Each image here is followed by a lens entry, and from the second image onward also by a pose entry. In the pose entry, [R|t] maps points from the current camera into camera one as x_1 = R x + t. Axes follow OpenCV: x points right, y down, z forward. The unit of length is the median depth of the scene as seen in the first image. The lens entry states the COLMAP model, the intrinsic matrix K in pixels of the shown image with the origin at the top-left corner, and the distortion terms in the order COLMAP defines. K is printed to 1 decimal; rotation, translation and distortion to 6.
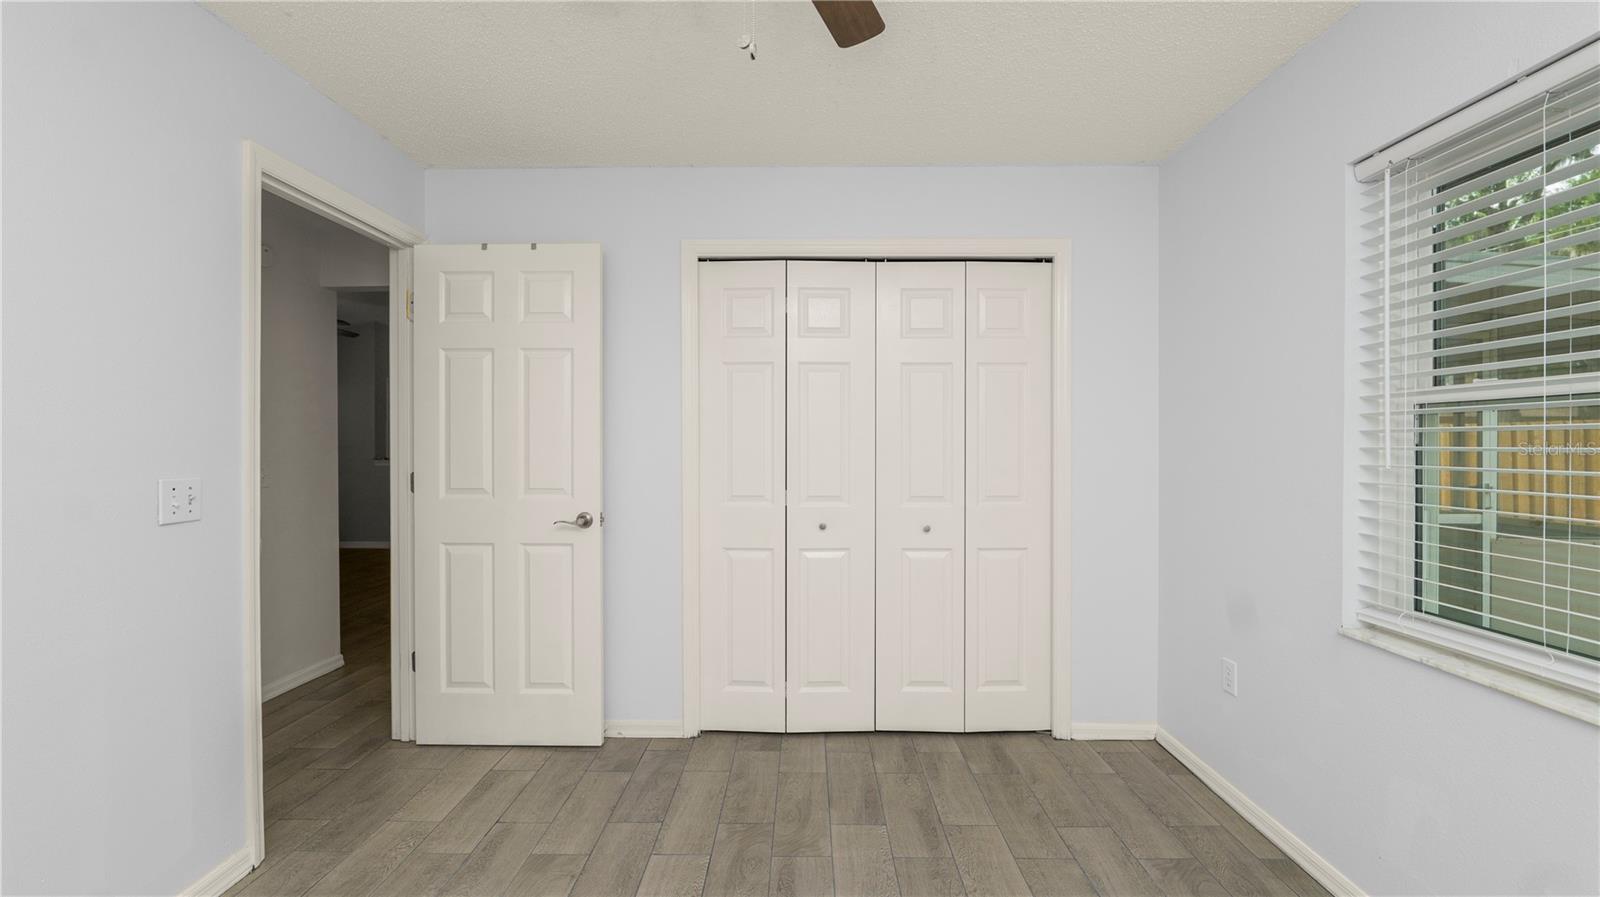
lens RADIAL K [[651.9, 0, 801.3], [0, 651.9, 455.5], [0, 0, 1]] dist [-0.010805, 0.000088]
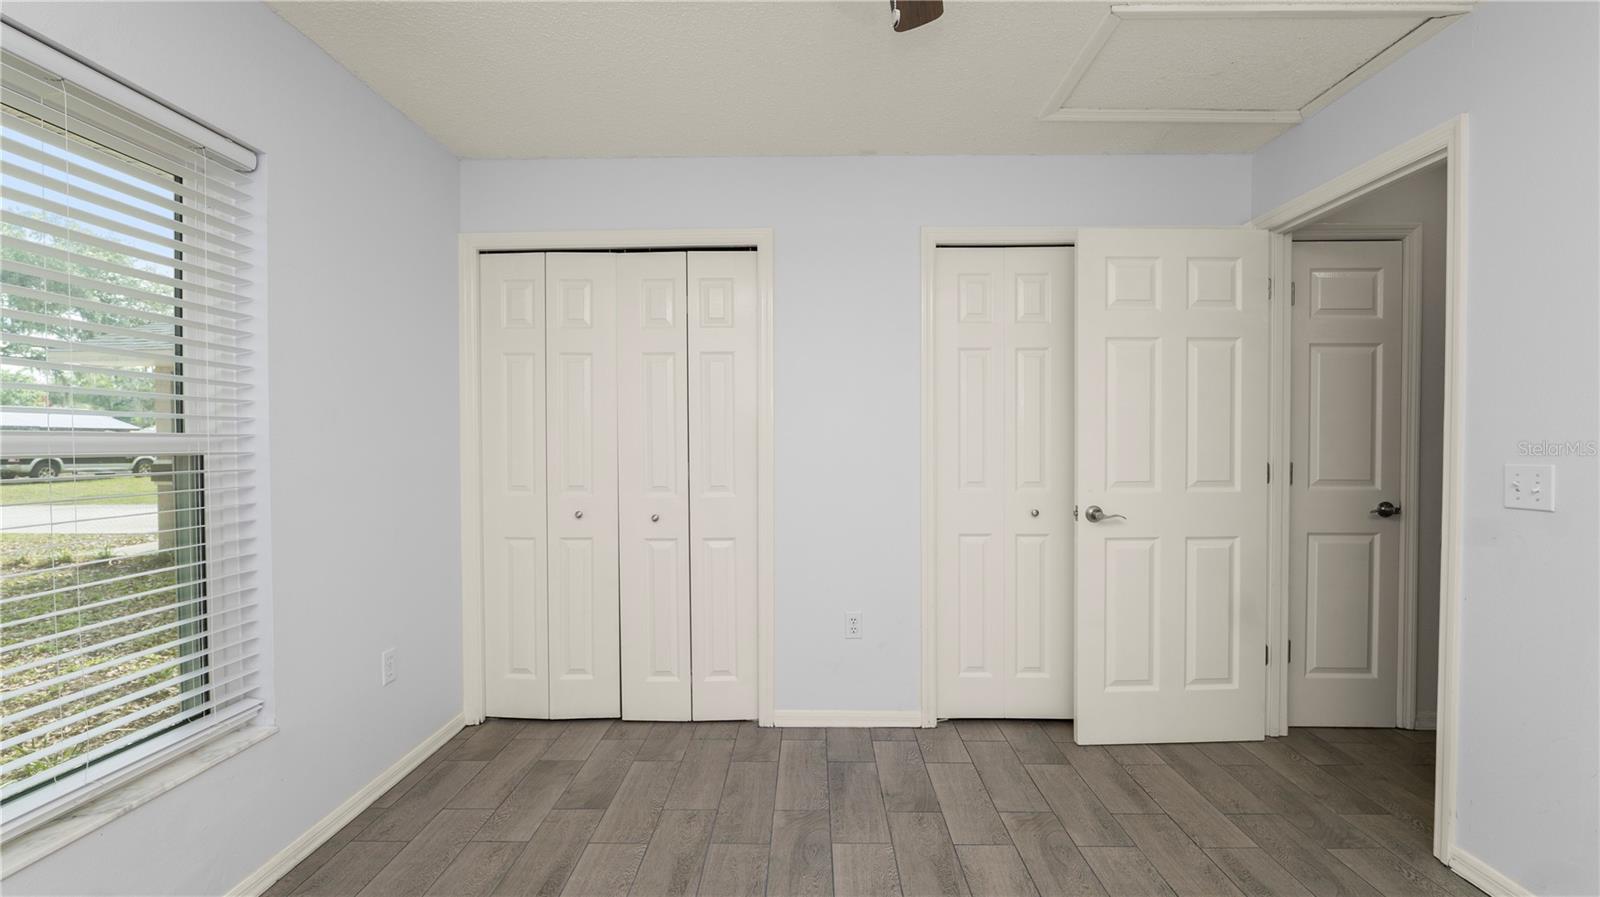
lens RADIAL K [[653.6, 0, 801.7], [0, 653.6, 449.4], [0, 0, 1]] dist [-0.010782, 0.000369]
pose [[0.999683, -0.004656, -0.024755, 0.332904], [0.004809, 0.999970, 0.006096, 0.000996], [0.024726, -0.006214, 0.999675, 0.000141]]
